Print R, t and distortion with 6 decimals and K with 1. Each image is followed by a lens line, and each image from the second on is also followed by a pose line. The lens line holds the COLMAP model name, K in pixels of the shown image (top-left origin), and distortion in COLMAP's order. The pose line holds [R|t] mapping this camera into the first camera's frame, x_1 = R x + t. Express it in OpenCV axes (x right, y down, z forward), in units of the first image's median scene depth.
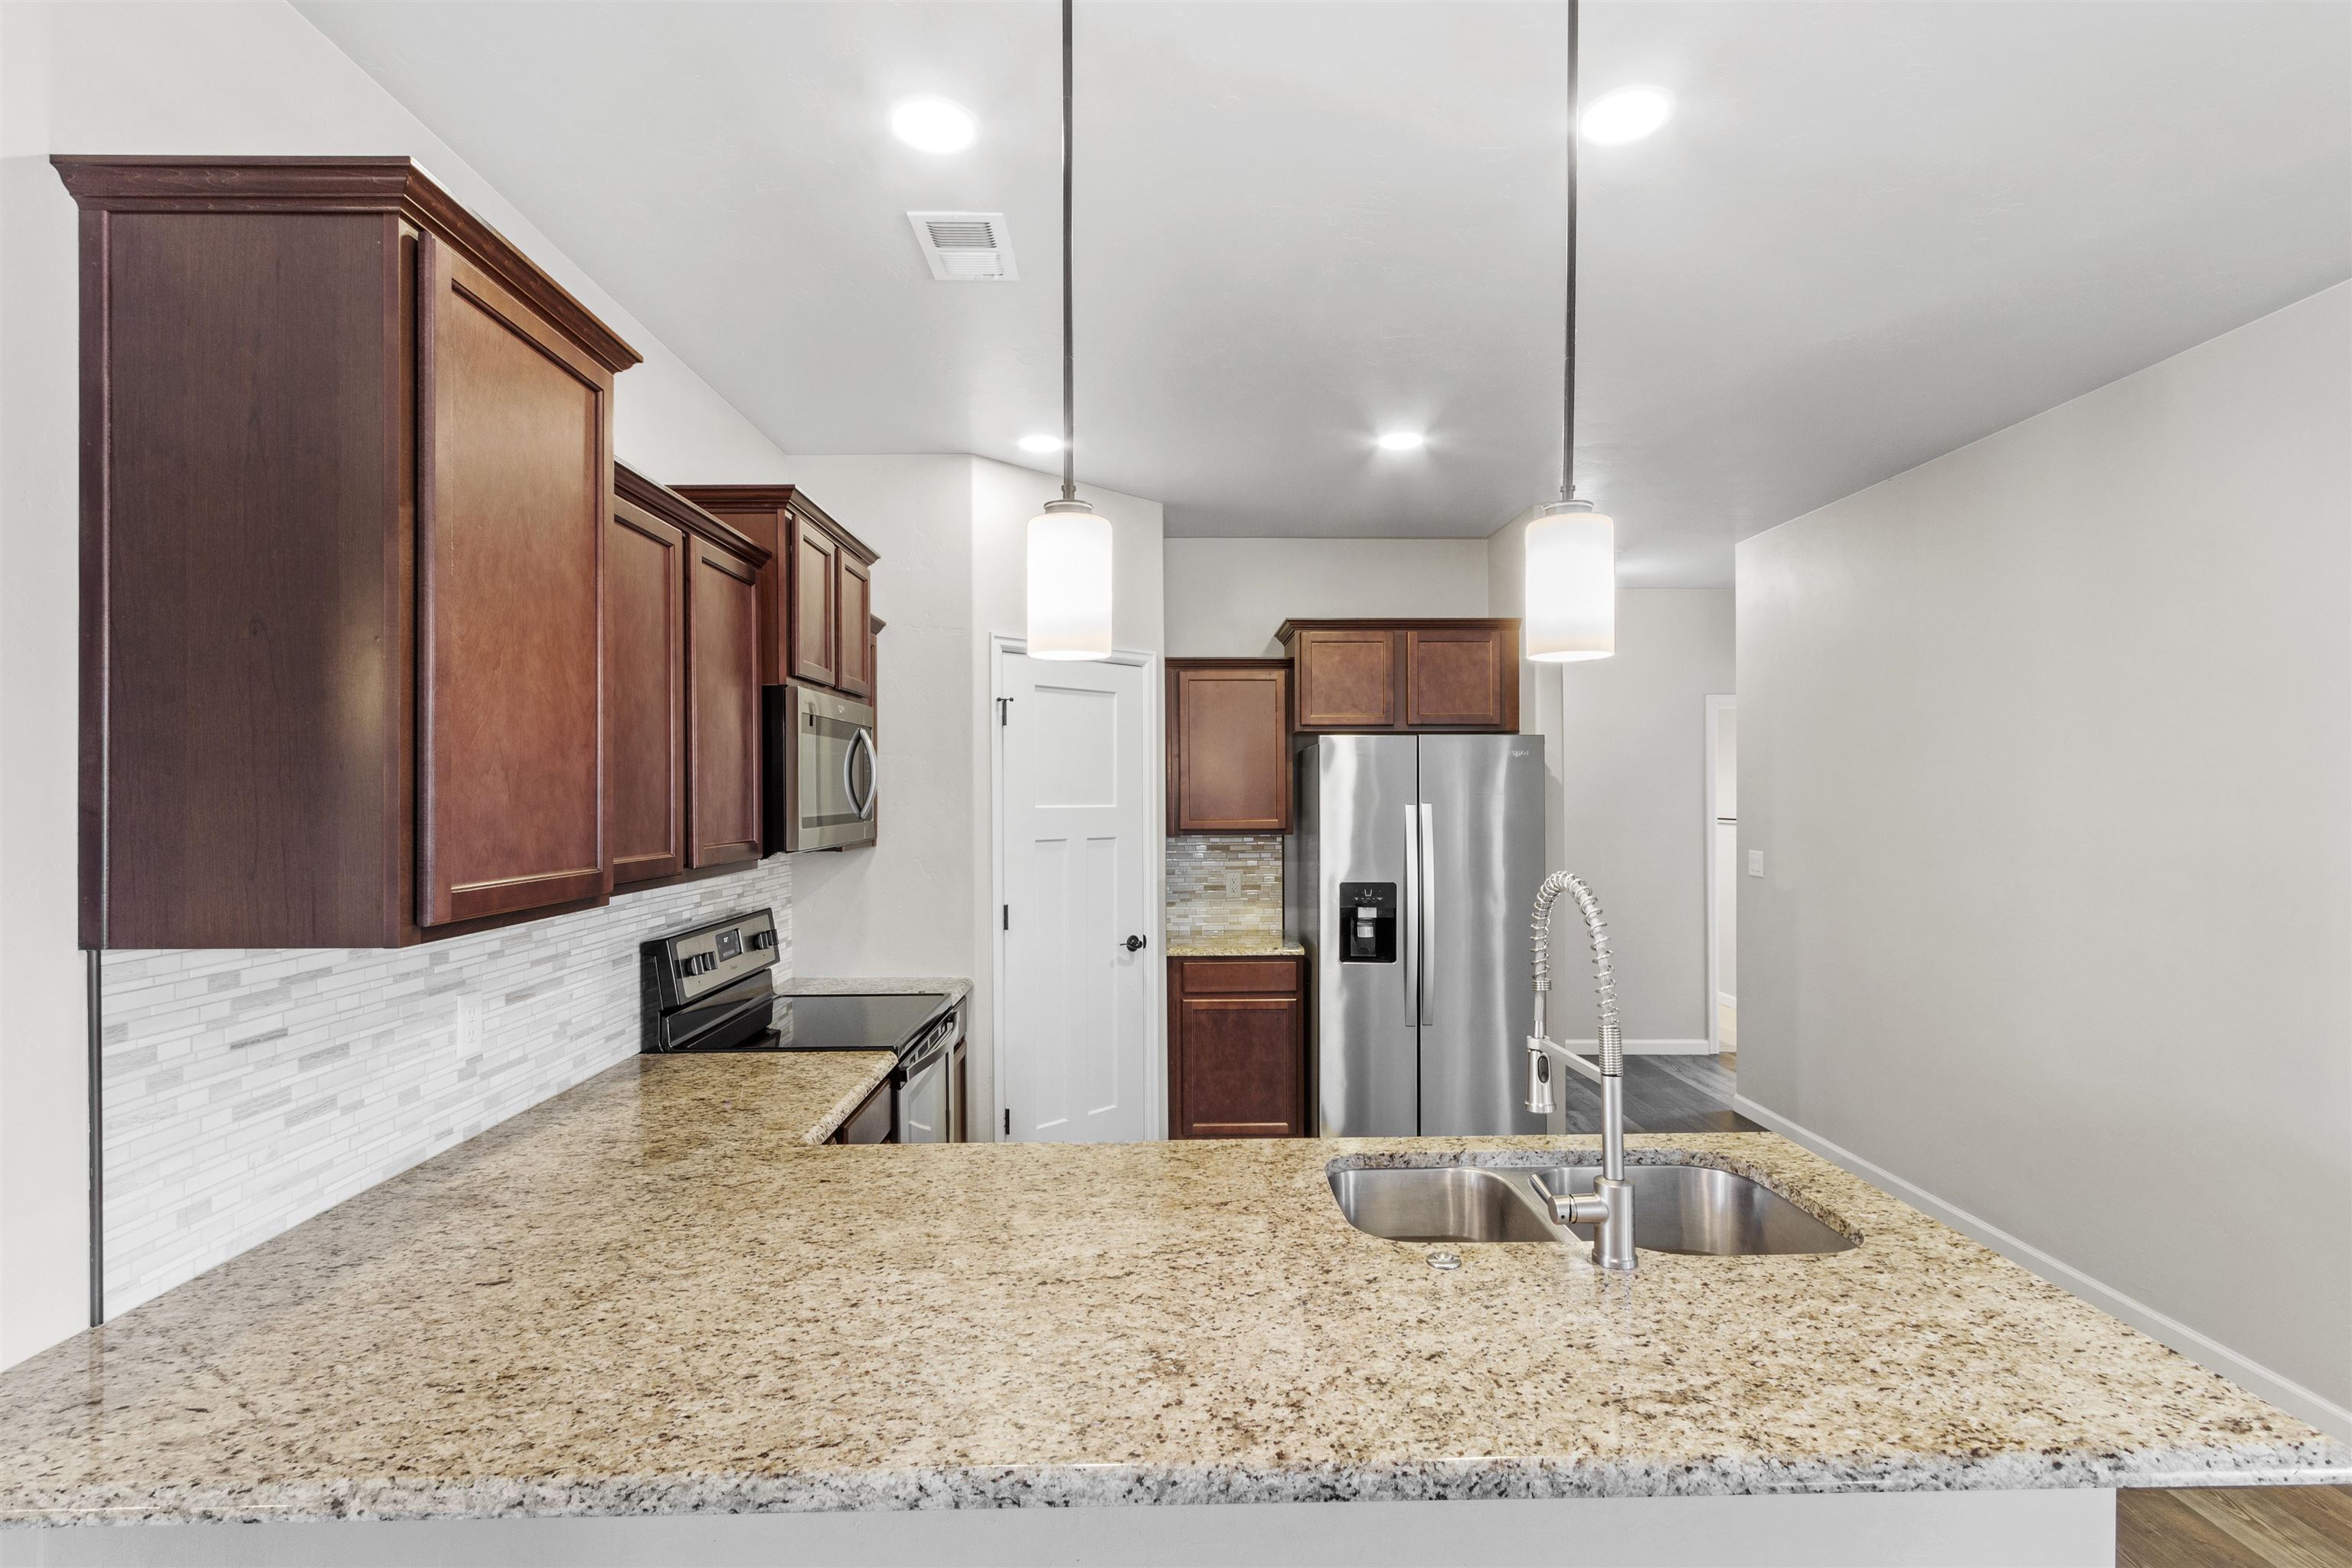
lens RADIAL K [[1126.9, 0, 1176.3], [0, 1126.9, 793.9], [0, 0, 1]] dist [0.001802, -0.000510]
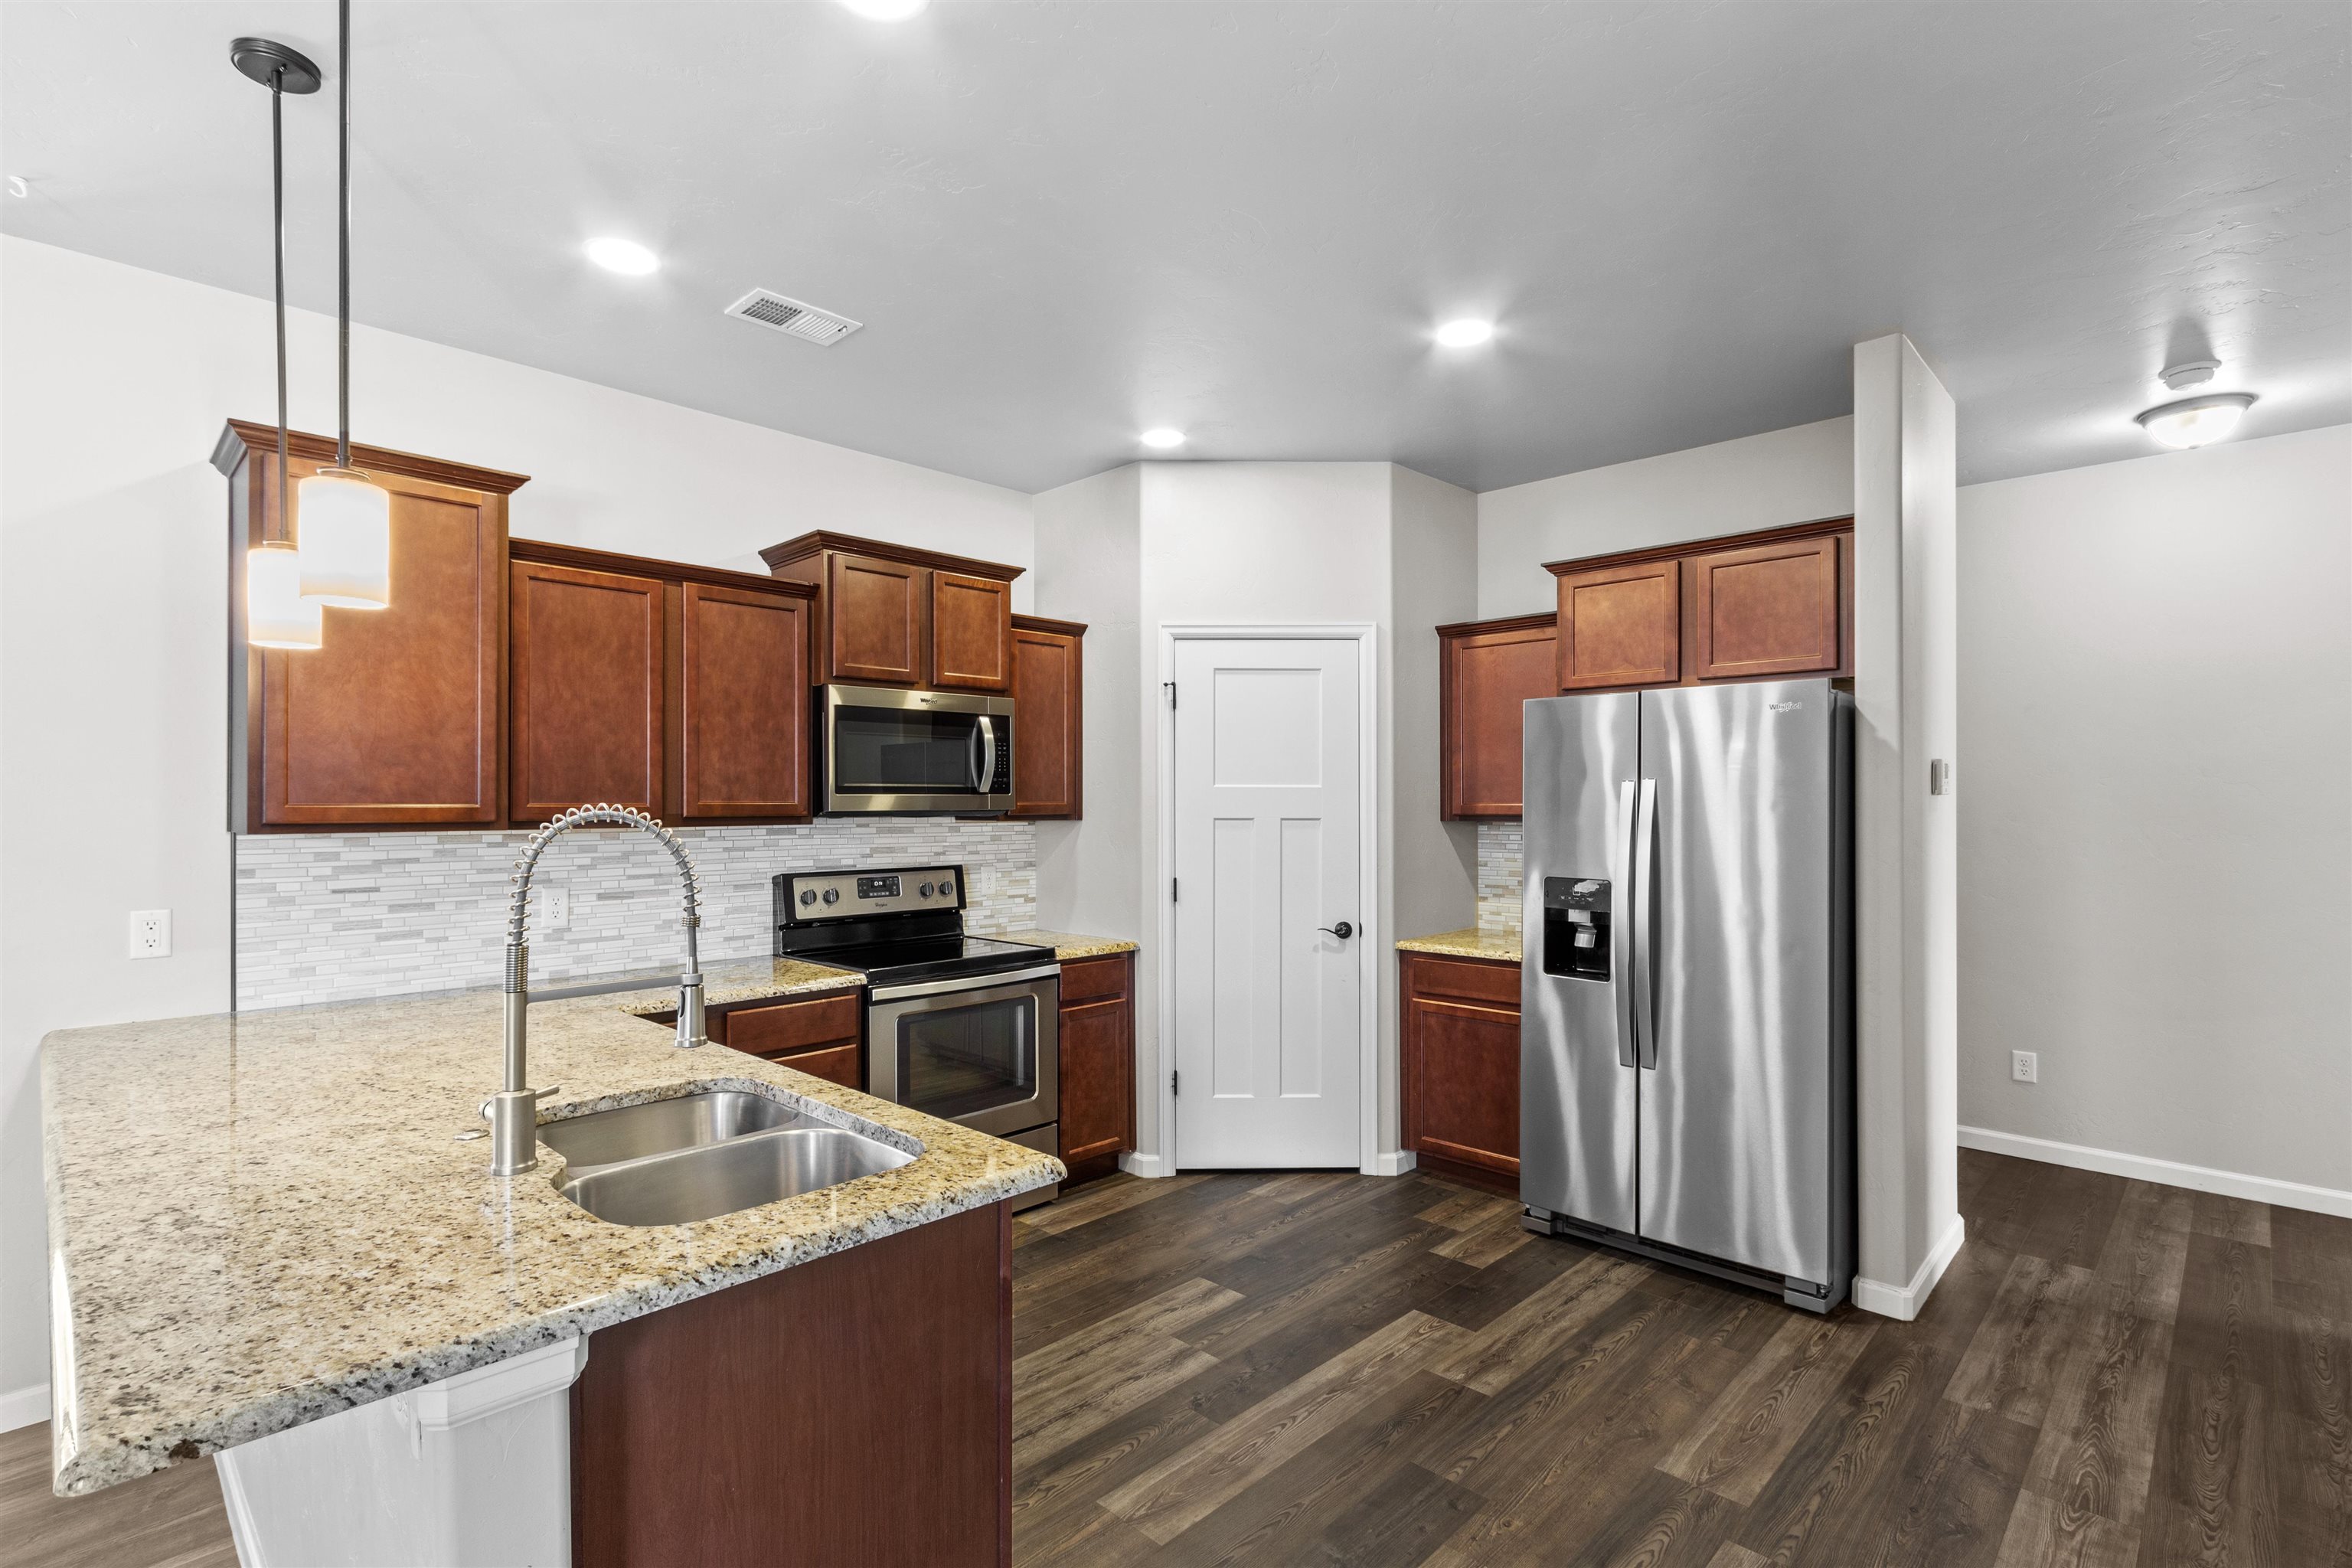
lens RADIAL K [[1099.5, 0, 1171.2], [0, 1099.5, 806.2], [0, 0, 1]] dist [0.003168, 0.000313]
pose [[0.706814, 0.003854, -0.707389, 0.582023], [-0.001480, 0.999991, 0.003970, 0.027041], [0.707398, -0.001759, 0.706813, 0.266813]]
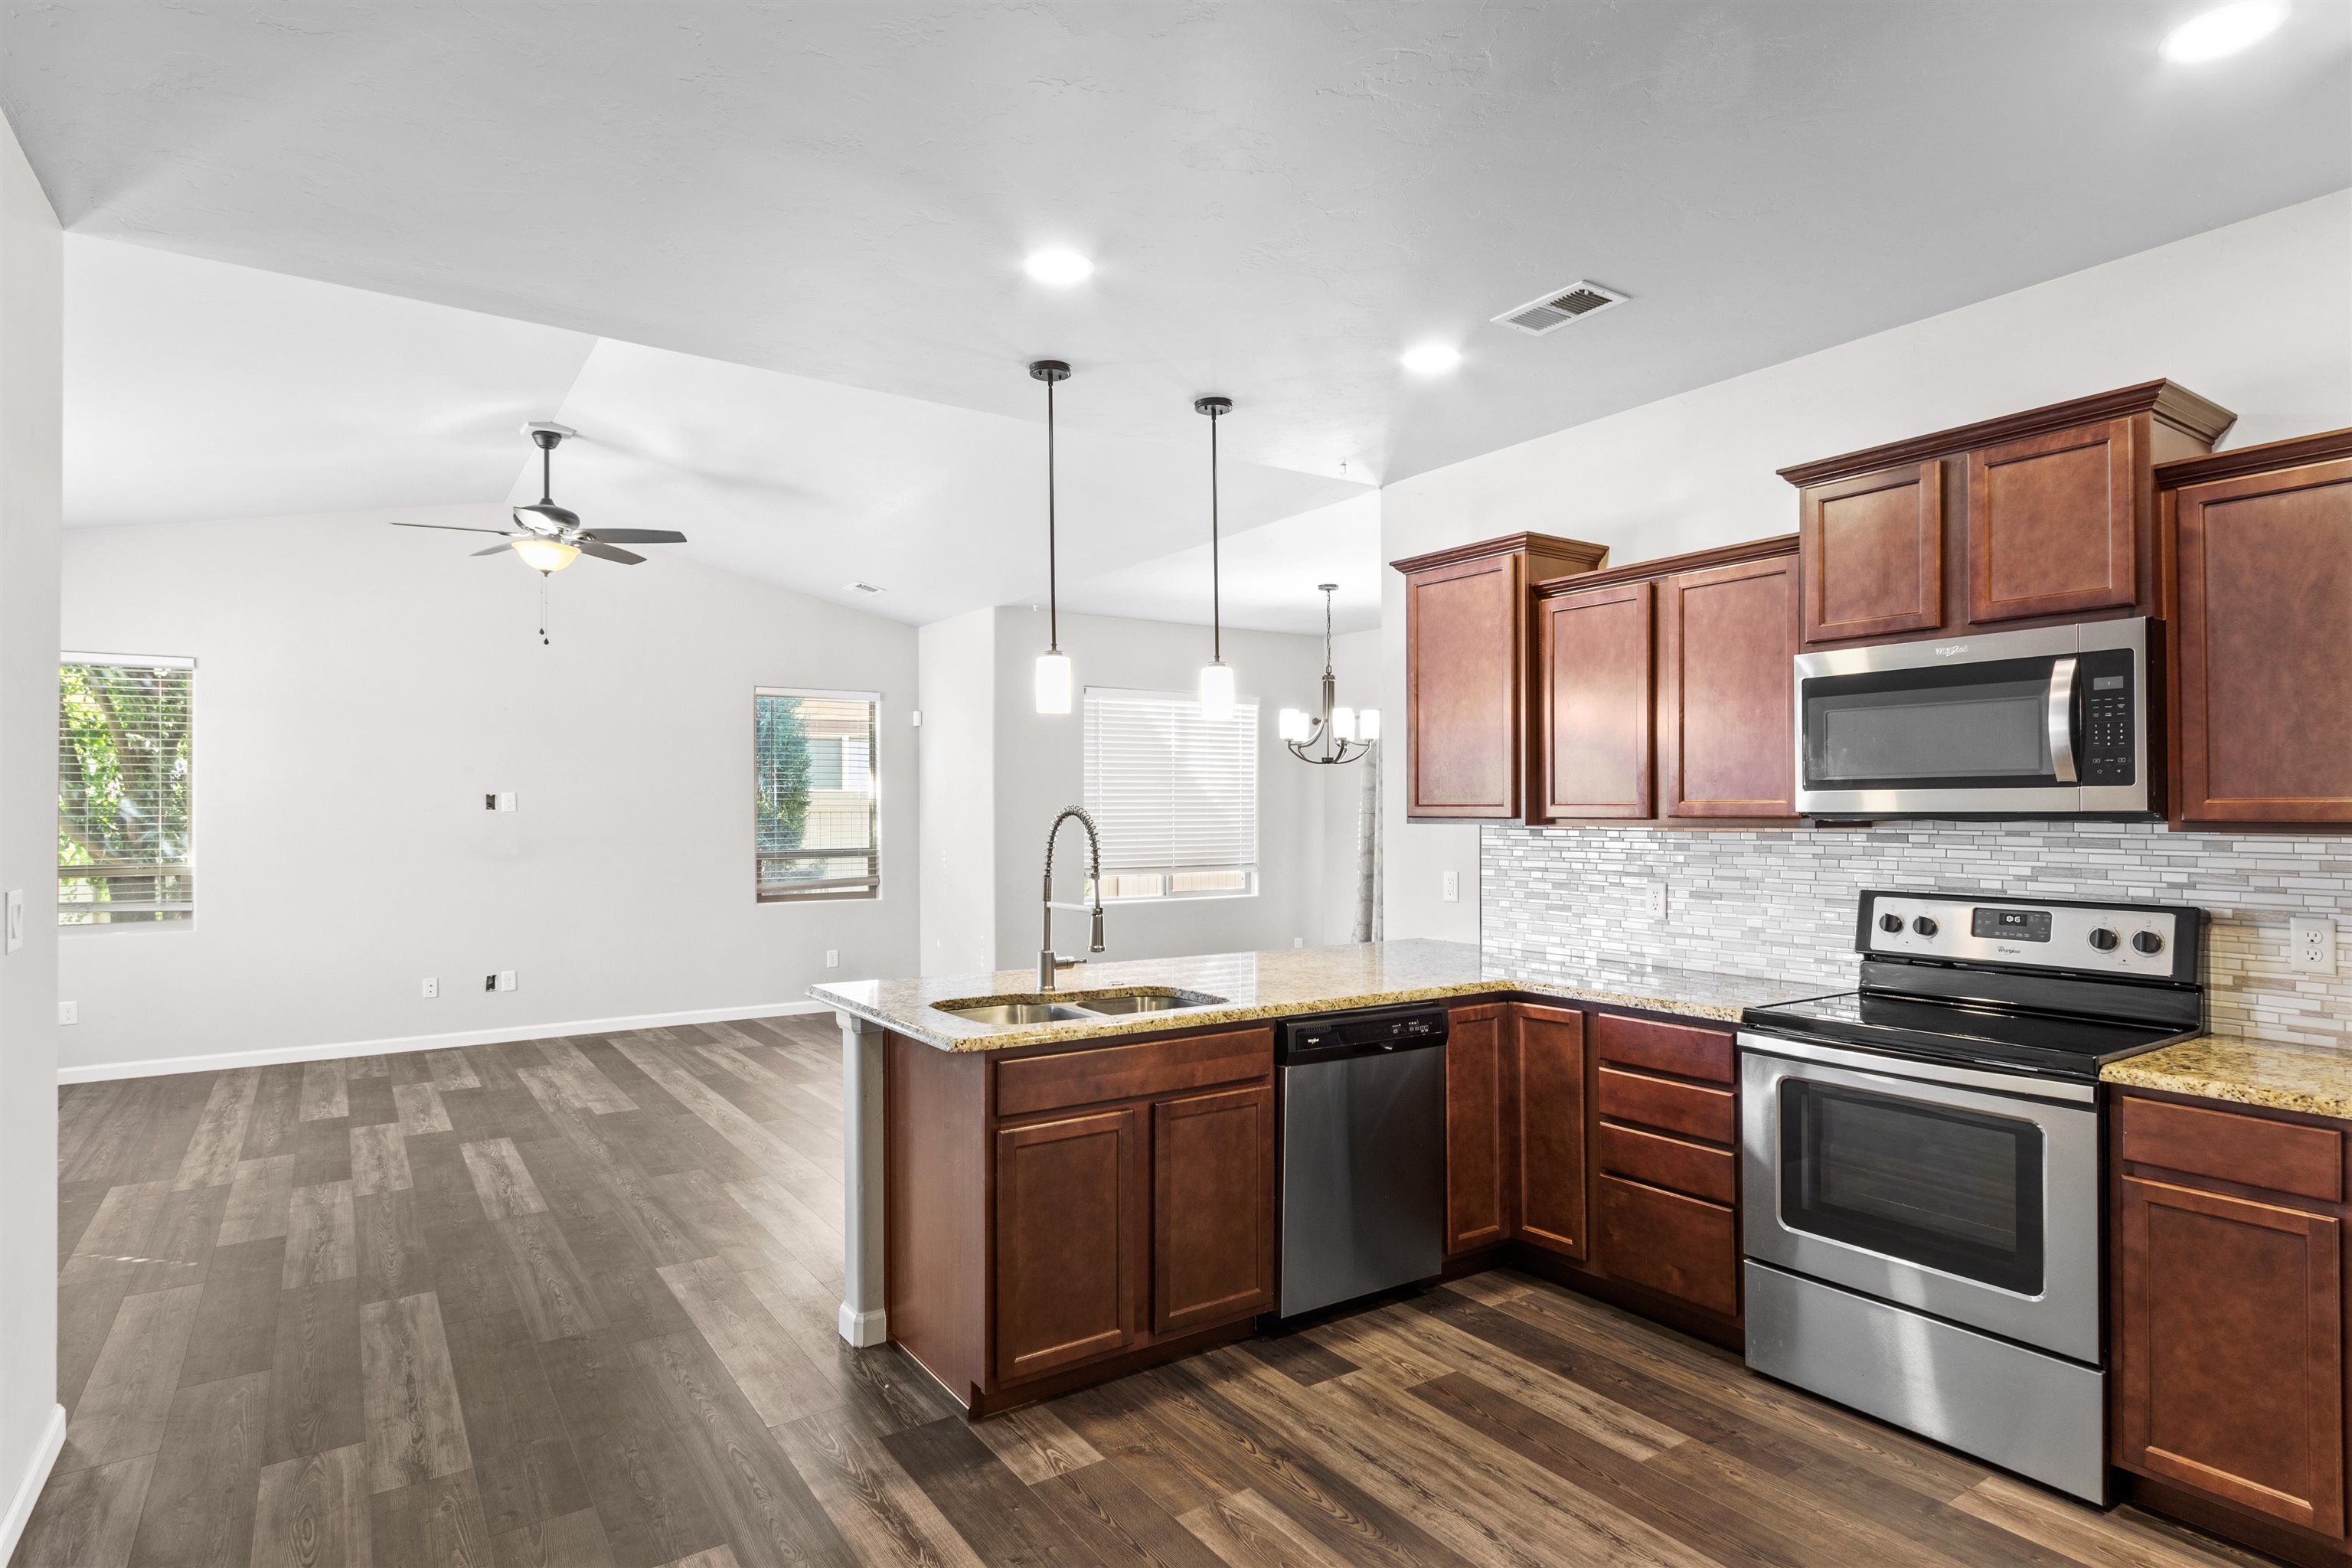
lens RADIAL K [[1248.2, 0, 1170.6], [0, 1248.2, 806.1], [0, 0, 1]] dist [0.001427, -0.000039]
pose [[-0.837519, 0.004588, -0.546388, 0.546574], [0.004189, 0.999989, 0.001976, 0.027955], [0.546392, -0.000634, -0.837530, 1.149626]]
